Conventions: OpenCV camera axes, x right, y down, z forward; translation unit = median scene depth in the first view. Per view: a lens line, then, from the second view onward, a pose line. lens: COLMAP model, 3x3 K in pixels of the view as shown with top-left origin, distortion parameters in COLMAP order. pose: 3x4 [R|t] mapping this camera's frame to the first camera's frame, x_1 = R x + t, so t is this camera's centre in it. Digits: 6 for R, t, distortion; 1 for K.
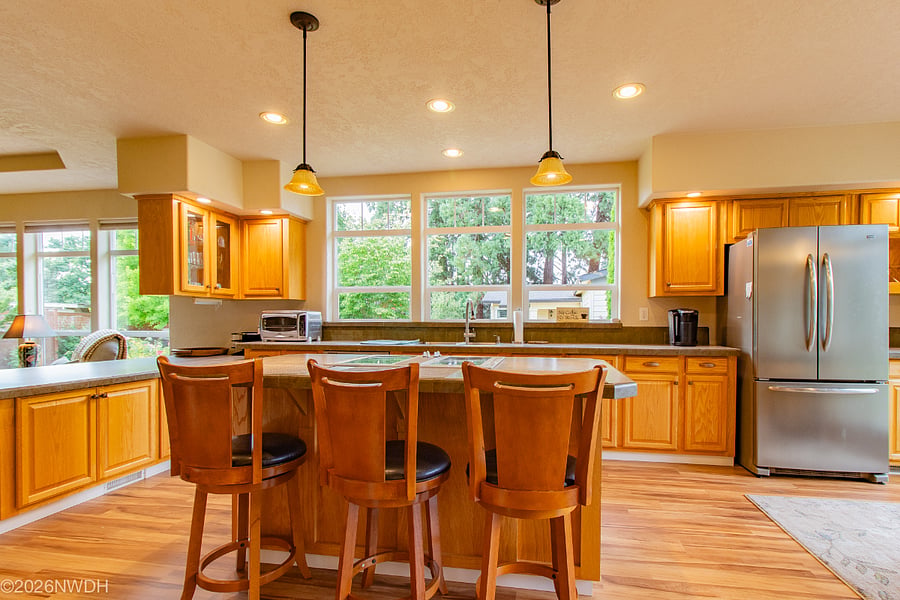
lens RADIAL K [[469.8, 0, 447.2], [0, 469.8, 330.2], [0, 0, 1]] dist [0.000328, -0.002871]
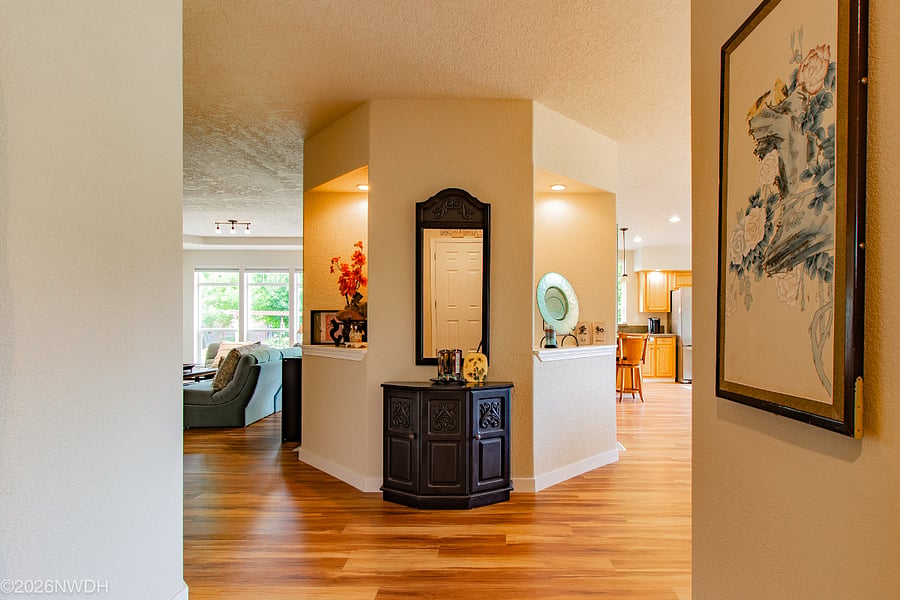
lens RADIAL K [[469.8, 0, 477.7], [0, 469.8, 323.9], [0, 0, 1]] dist [0.000328, -0.002871]
pose [[0.988916, -0.001125, 0.148472, -0.790262], [0.003837, 0.999831, -0.017978, 0.025251], [-0.148427, 0.018349, 0.988753, -1.307625]]
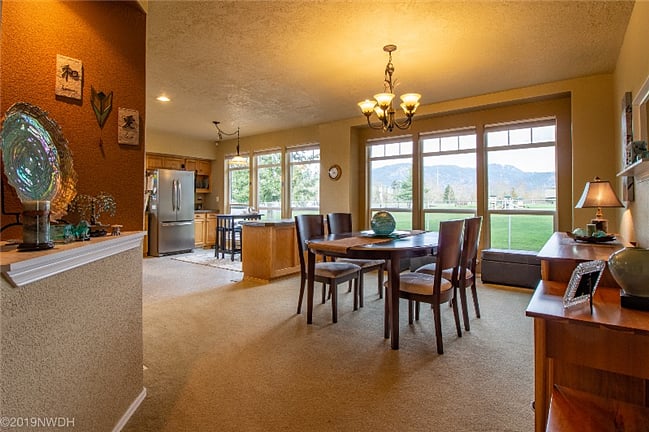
lens RADIAL K [[338.8, 0, 320.1], [0, 338.8, 199.4], [0, 0, 1]] dist [0.000328, -0.002871]
pose [[0.465382, 0.003672, 0.885103, -0.666852], [0.016658, 0.999778, -0.012906, 0.016610], [-0.884953, 0.020750, 0.465217, -0.792812]]
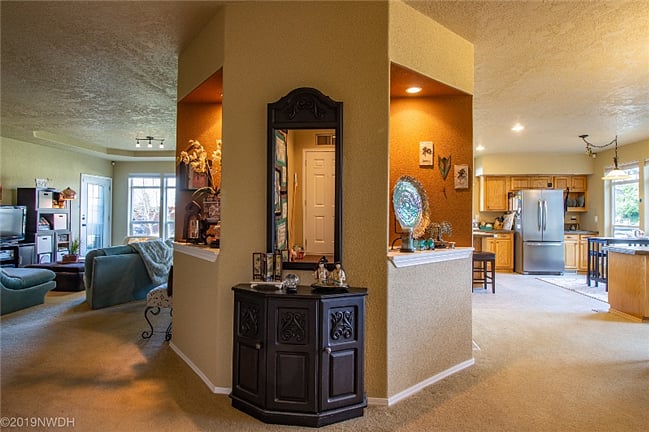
lens RADIAL K [[338.8, 0, 318.9], [0, 338.8, 201.7], [0, 0, 1]] dist [0.000328, -0.002871]
pose [[0.998529, 0.006913, 0.053772, -0.707668], [-0.003587, 0.998088, -0.061699, 0.001188], [-0.054095, 0.061415, 0.996645, -1.029655]]
